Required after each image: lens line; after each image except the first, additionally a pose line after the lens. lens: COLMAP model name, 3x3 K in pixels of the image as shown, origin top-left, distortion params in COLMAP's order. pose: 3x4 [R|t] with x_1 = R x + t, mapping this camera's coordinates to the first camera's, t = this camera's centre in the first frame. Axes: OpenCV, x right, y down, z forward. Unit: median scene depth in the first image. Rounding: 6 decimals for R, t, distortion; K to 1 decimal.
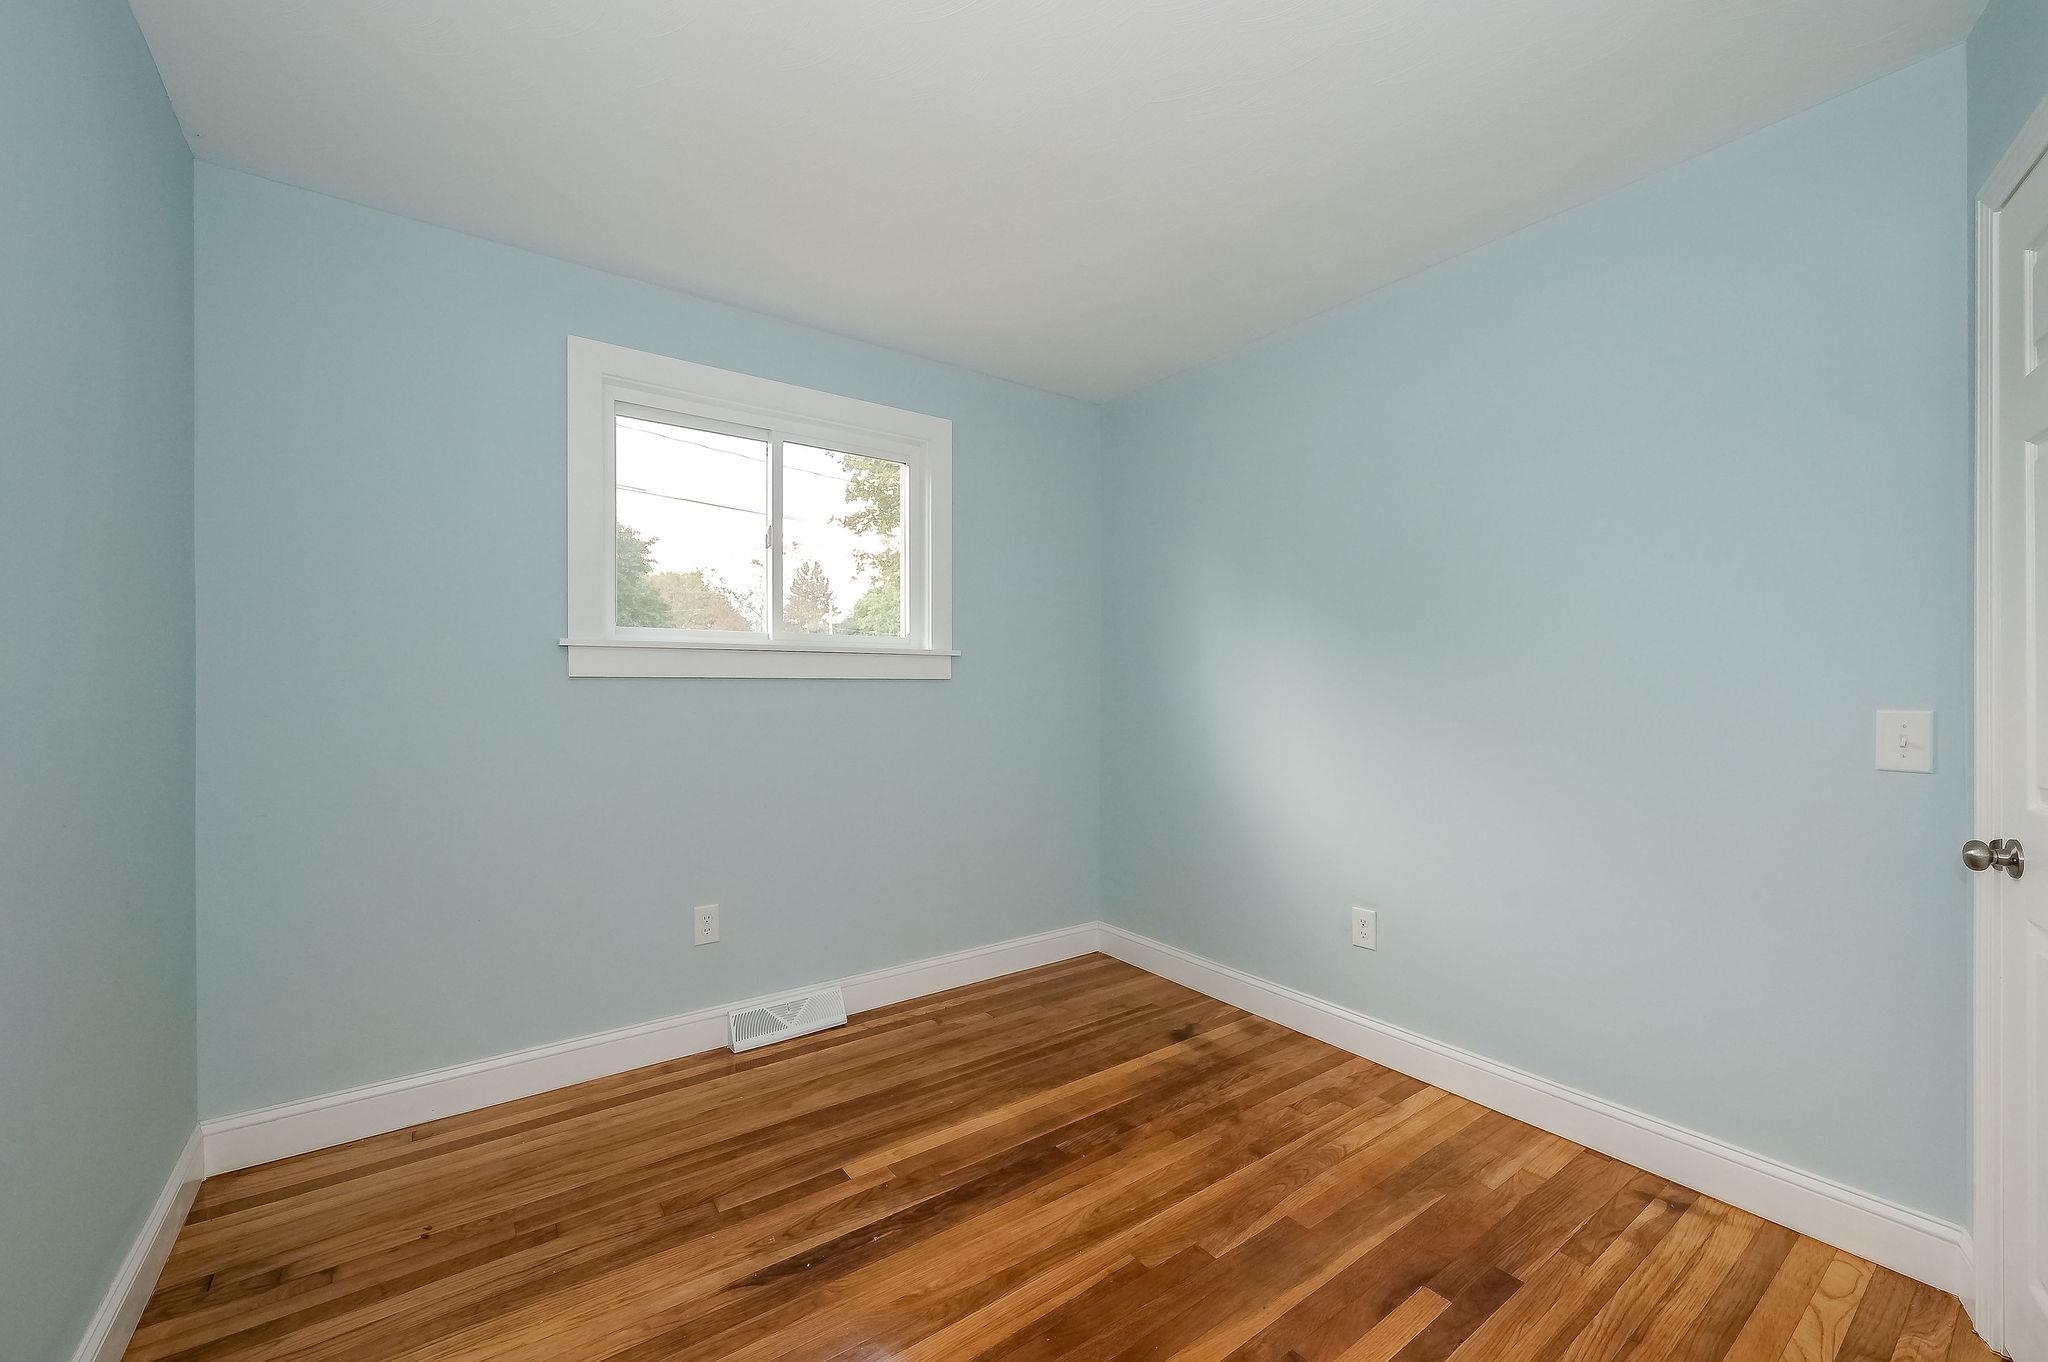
lens RADIAL K [[821.7, 0, 1008.8], [0, 821.7, 679.6], [0, 0, 1]] dist [0.000185, 0.000796]
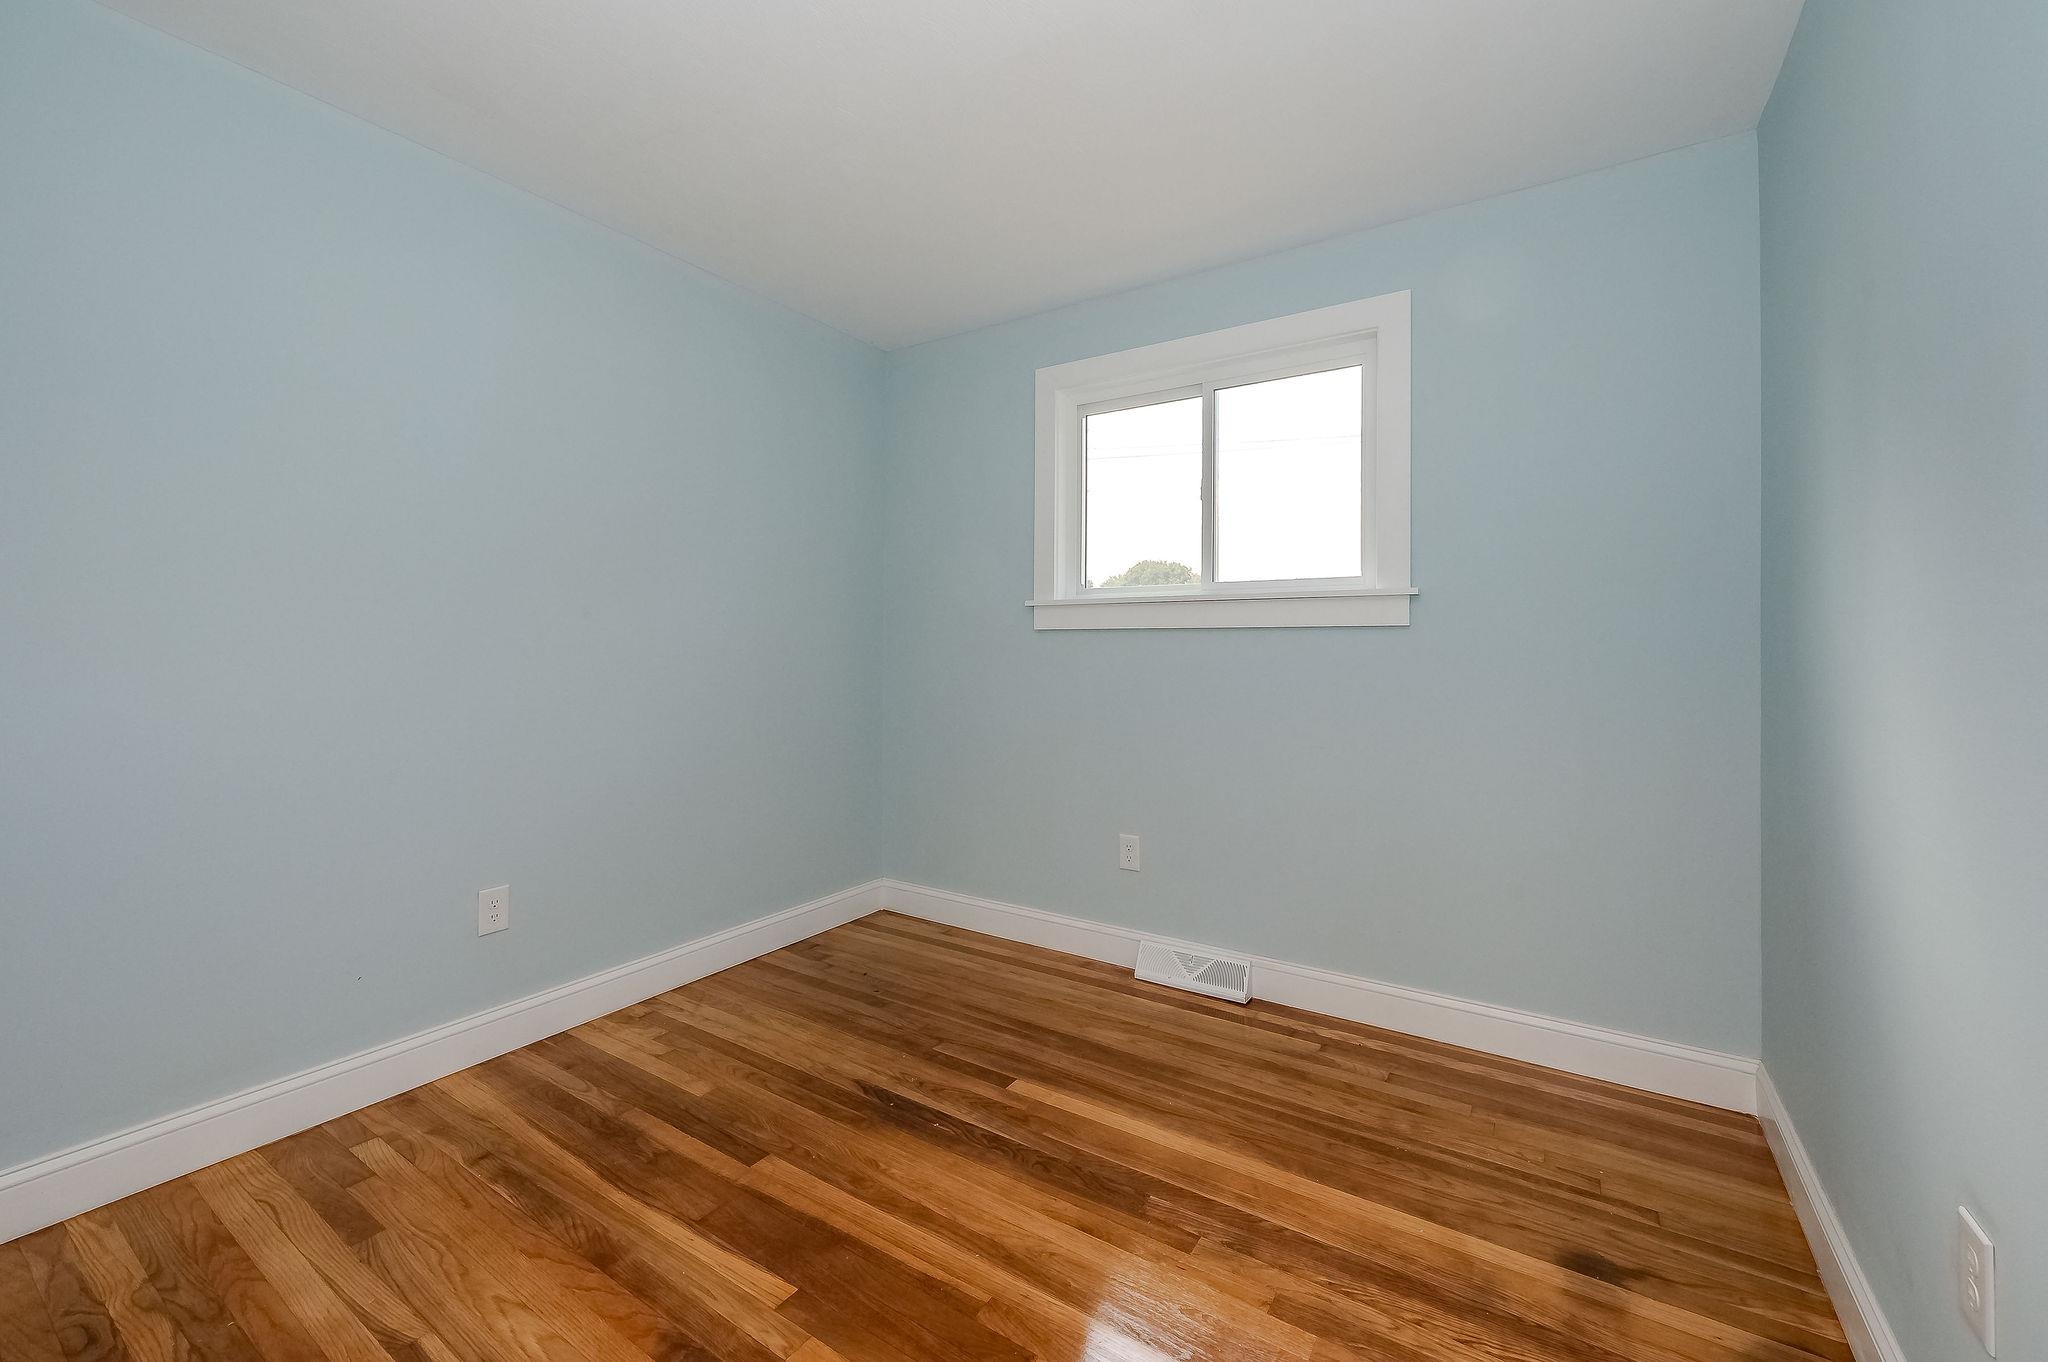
lens RADIAL K [[821.7, 0, 1009.2], [0, 821.7, 624.2], [0, 0, 1]] dist [0.000185, 0.000796]
pose [[0.350225, -0.027153, -0.936272, 0.719483], [0.004829, 0.999619, -0.027183, 0.024574], [0.936653, 0.004999, 0.350223, 0.537522]]
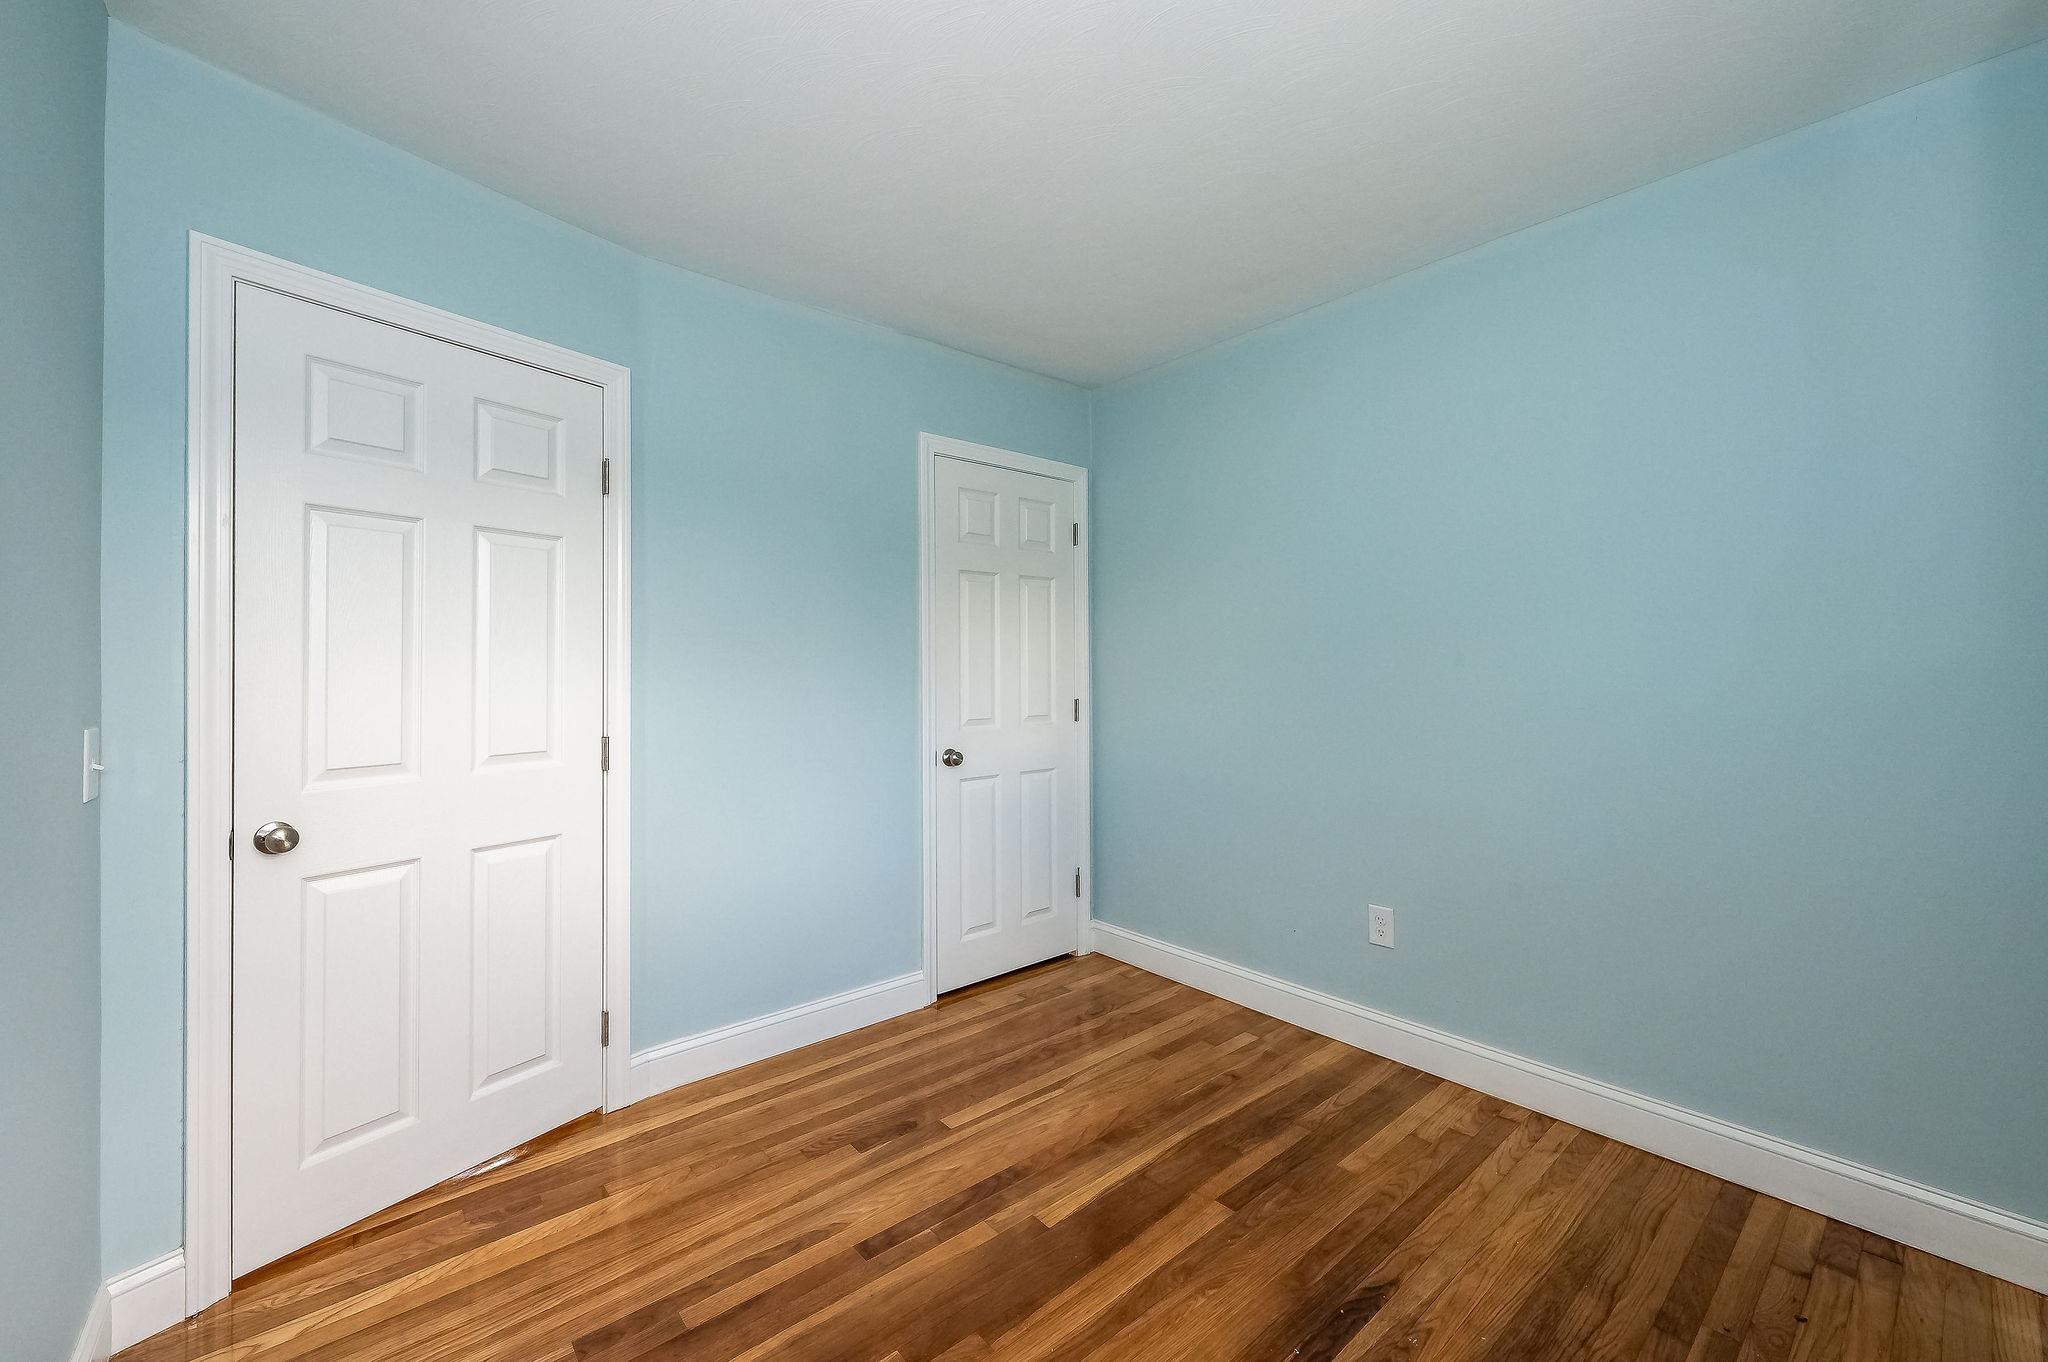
lens RADIAL K [[821.7, 0, 994.5], [0, 821.7, 667.6], [0, 0, 1]] dist [0.000185, 0.000796]
pose [[-0.996845, 0.006269, -0.079130, 0.159714], [0.006413, 0.999978, -0.001562, -0.013180], [0.079118, -0.002064, -0.996863, 1.394936]]
